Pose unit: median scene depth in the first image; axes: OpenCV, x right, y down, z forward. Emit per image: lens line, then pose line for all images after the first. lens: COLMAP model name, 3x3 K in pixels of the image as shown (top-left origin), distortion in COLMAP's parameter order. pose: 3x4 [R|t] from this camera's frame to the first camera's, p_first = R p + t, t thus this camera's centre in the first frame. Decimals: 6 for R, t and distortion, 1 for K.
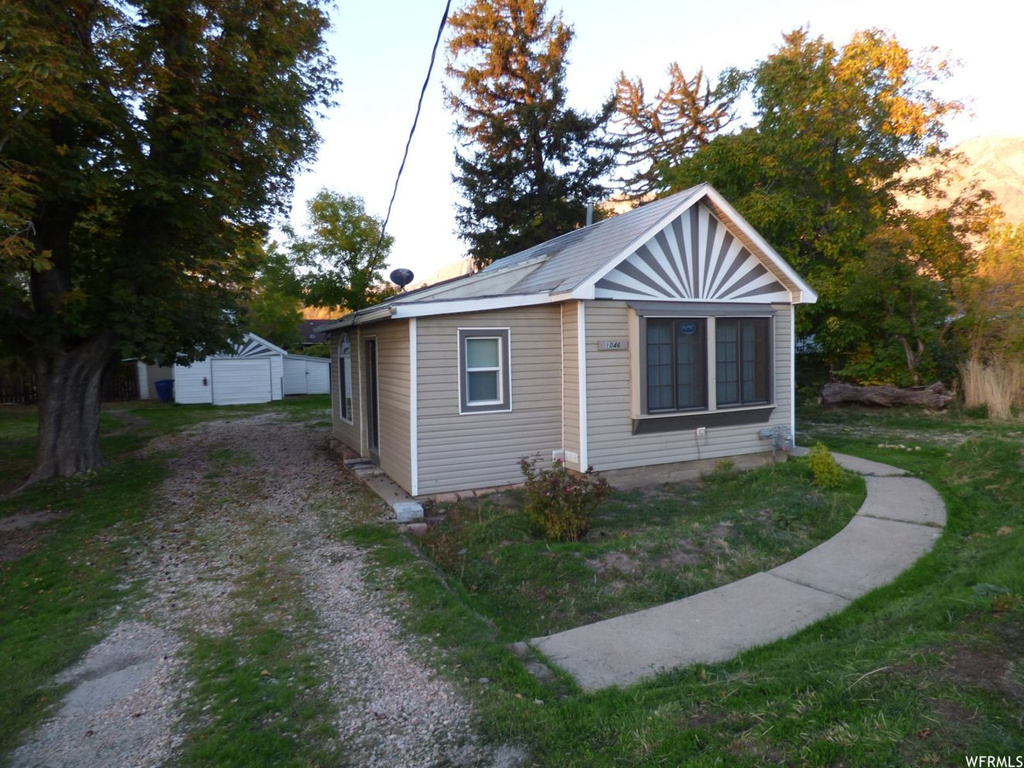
lens RADIAL K [[636.3, 0, 516.0], [0, 636.3, 384.6], [0, 0, 1]] dist [-0.015684, -0.000845]
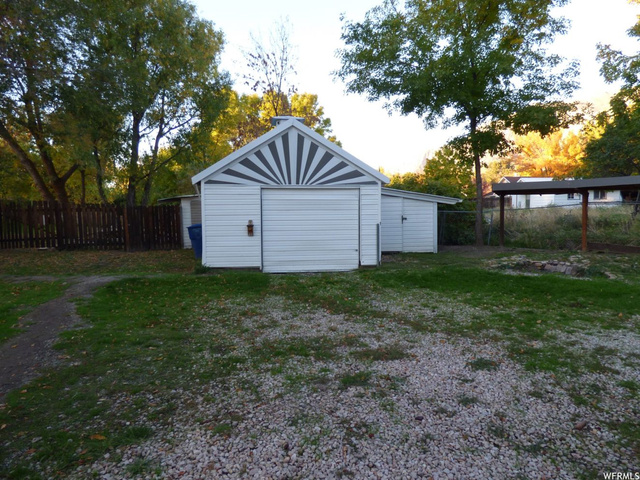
lens RADIAL K [[397.7, 0, 322.5], [0, 397.7, 240.4], [0, 0, 1]] dist [-0.015684, -0.000845]
pose [[0.948786, 0.034702, -0.314008, -0.309761], [-0.026289, 0.999174, 0.030989, -0.007082], [0.314824, -0.021147, 0.948914, 0.666354]]
